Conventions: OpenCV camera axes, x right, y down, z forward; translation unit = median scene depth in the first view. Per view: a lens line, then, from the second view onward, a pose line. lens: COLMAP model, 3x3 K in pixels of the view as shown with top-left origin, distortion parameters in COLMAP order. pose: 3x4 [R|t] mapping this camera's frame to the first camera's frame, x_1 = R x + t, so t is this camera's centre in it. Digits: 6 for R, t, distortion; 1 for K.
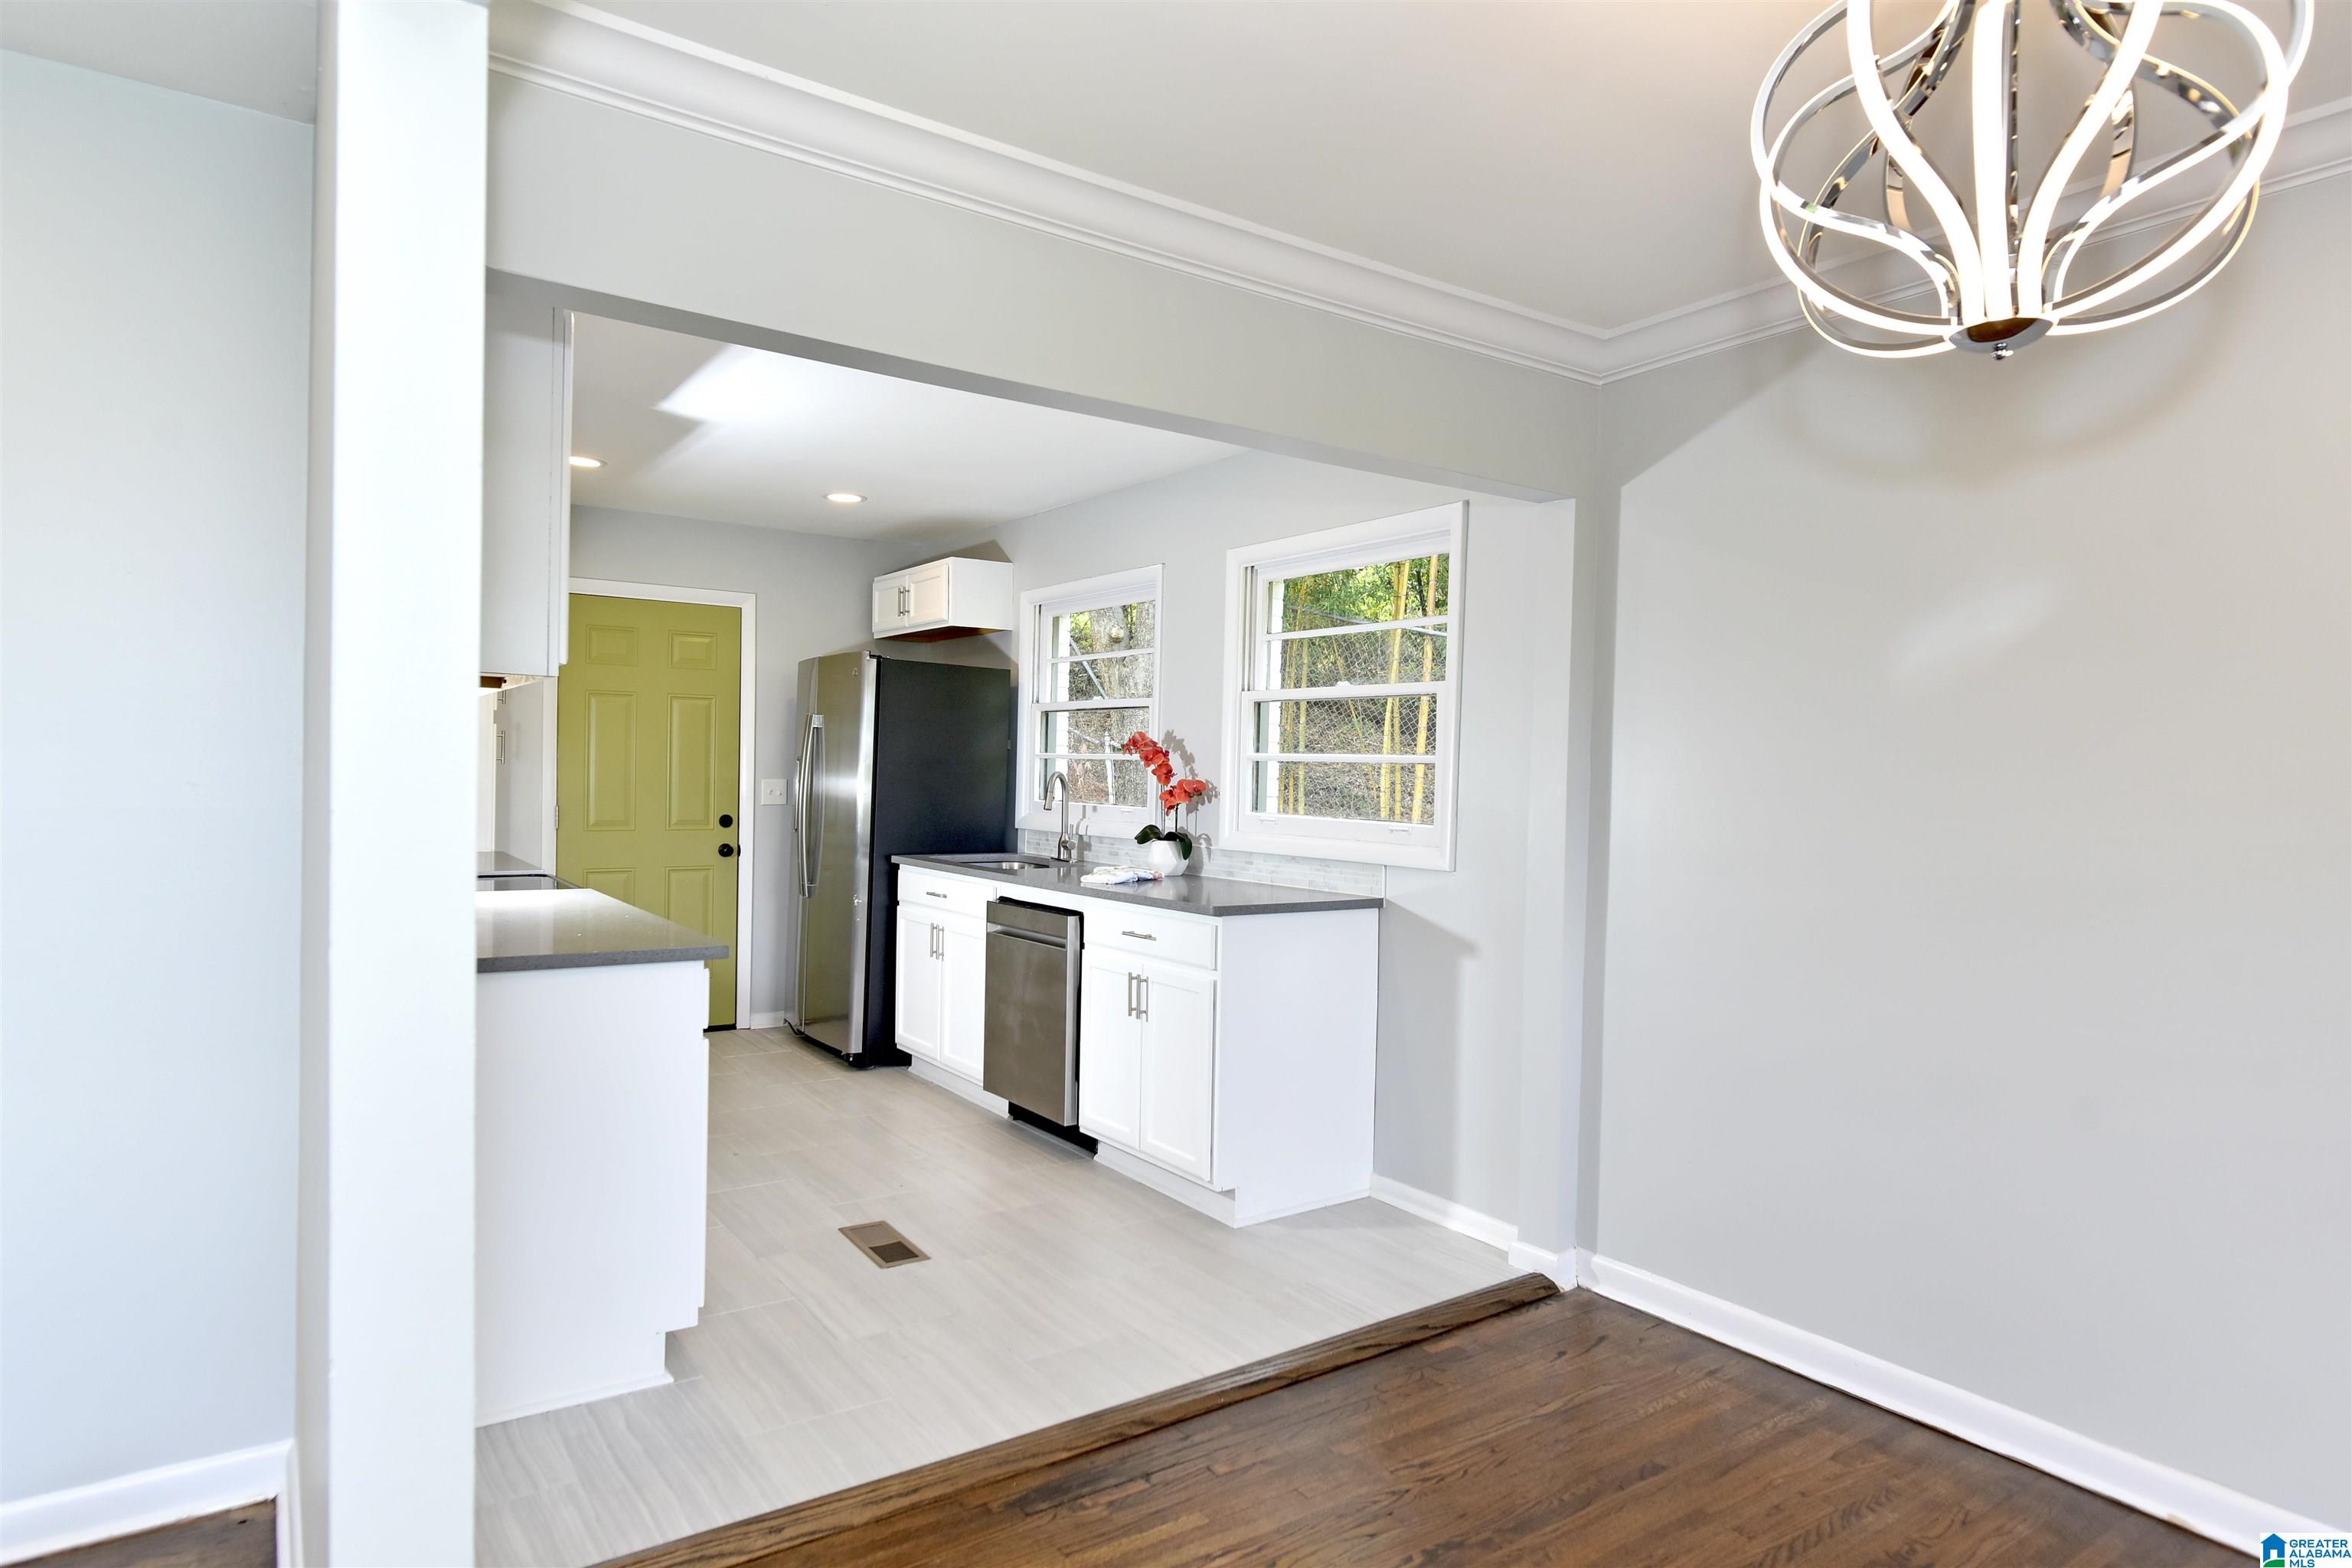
lens RADIAL K [[1324.1, 0, 1177.2], [0, 1324.1, 793.4], [0, 0, 1]] dist [-0.000208, -0.001906]
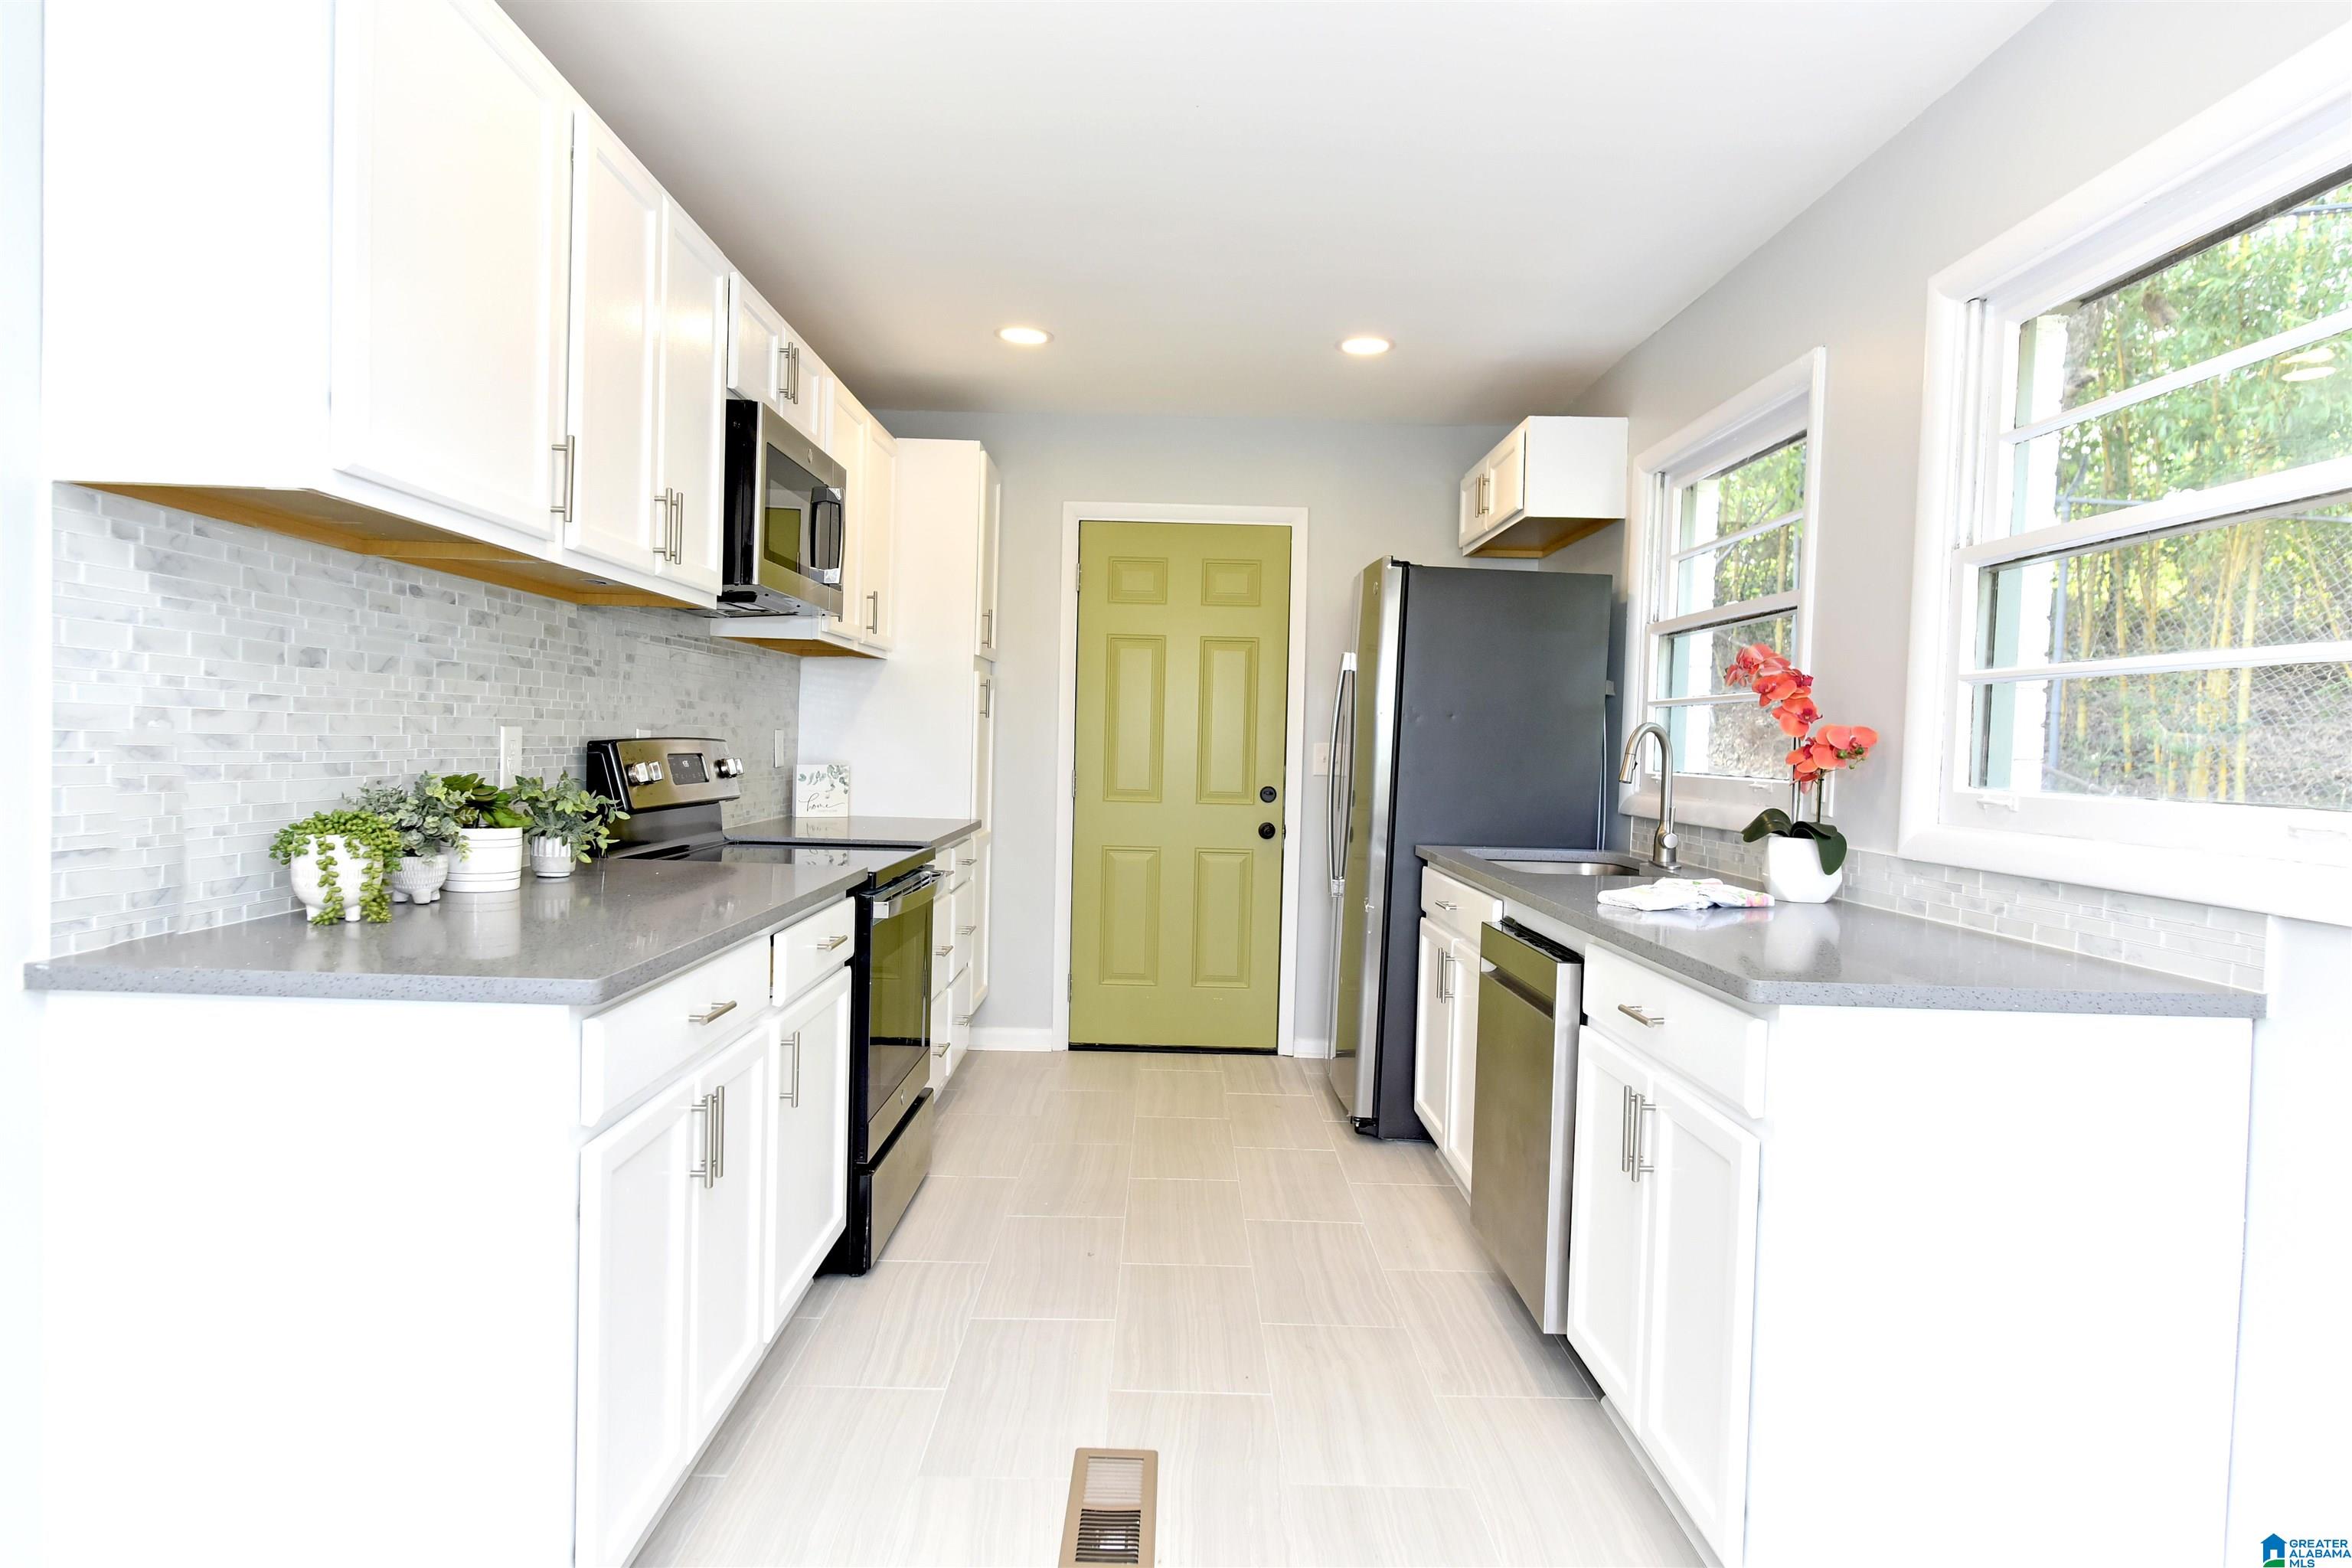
lens RADIAL K [[1324.1, 0, 1157.0], [0, 1324.1, 795.9], [0, 0, 1]] dist [-0.000208, -0.001906]
pose [[0.804966, 0.018153, -0.593043, 0.101816], [-0.010557, 0.999812, 0.016275, 0.012347], [0.593227, -0.006840, 0.805006, 0.399552]]
